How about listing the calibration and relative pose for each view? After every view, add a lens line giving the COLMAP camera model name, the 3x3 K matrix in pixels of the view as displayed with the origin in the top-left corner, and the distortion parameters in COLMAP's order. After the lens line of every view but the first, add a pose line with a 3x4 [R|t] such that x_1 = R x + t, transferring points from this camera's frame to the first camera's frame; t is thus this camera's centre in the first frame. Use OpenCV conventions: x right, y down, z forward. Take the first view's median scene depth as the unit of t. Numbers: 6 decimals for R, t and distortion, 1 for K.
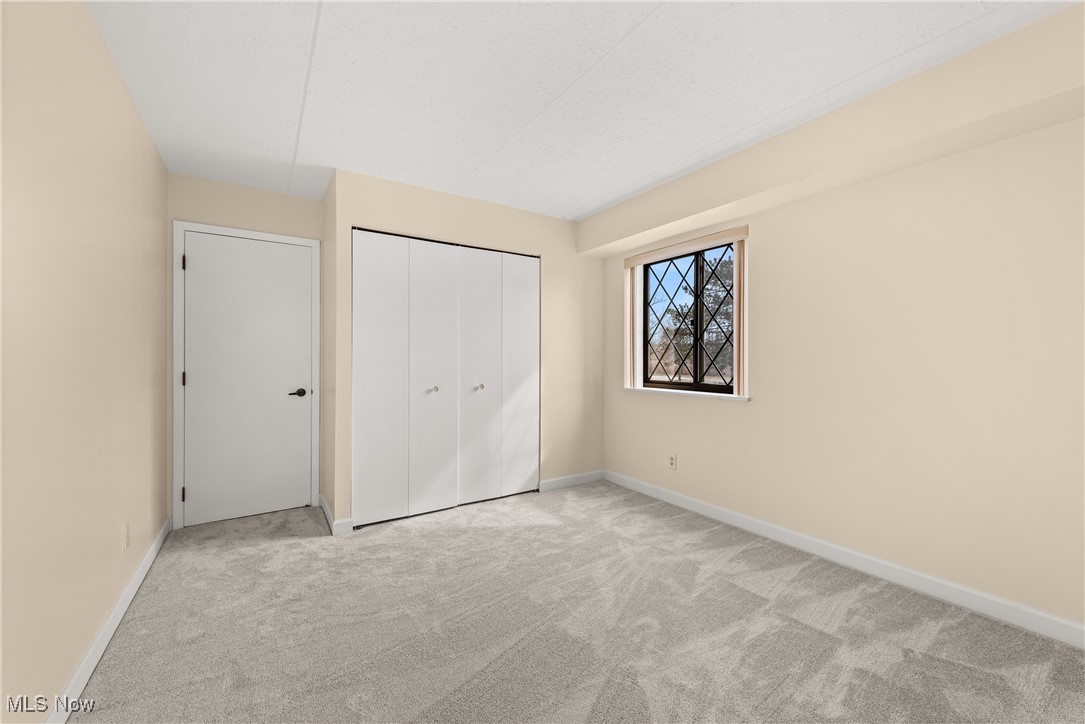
lens RADIAL K [[422.2, 0, 548.8], [0, 422.2, 358.0], [0, 0, 1]] dist [0.004379, -0.000591]
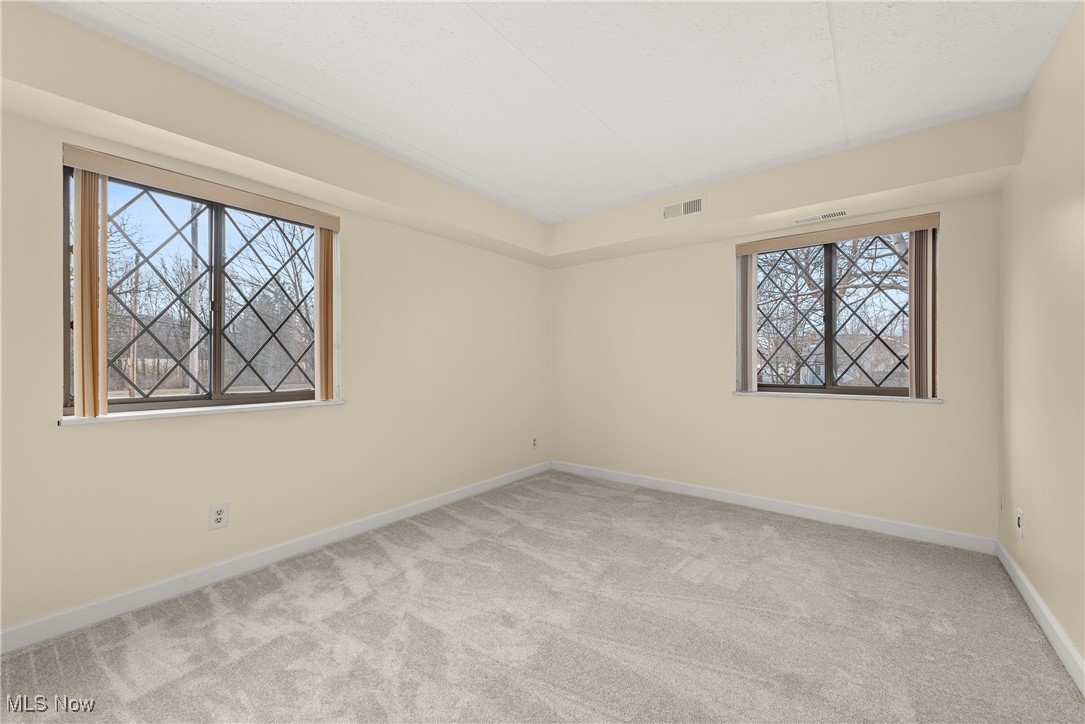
lens RADIAL K [[422.2, 0, 547.2], [0, 422.2, 364.7], [0, 0, 1]] dist [0.004379, -0.000591]
pose [[-0.314727, -0.009226, 0.949137, -0.587808], [-0.004937, 0.999955, 0.008083, 0.003921], [-0.949169, -0.002142, -0.314759, 0.879982]]
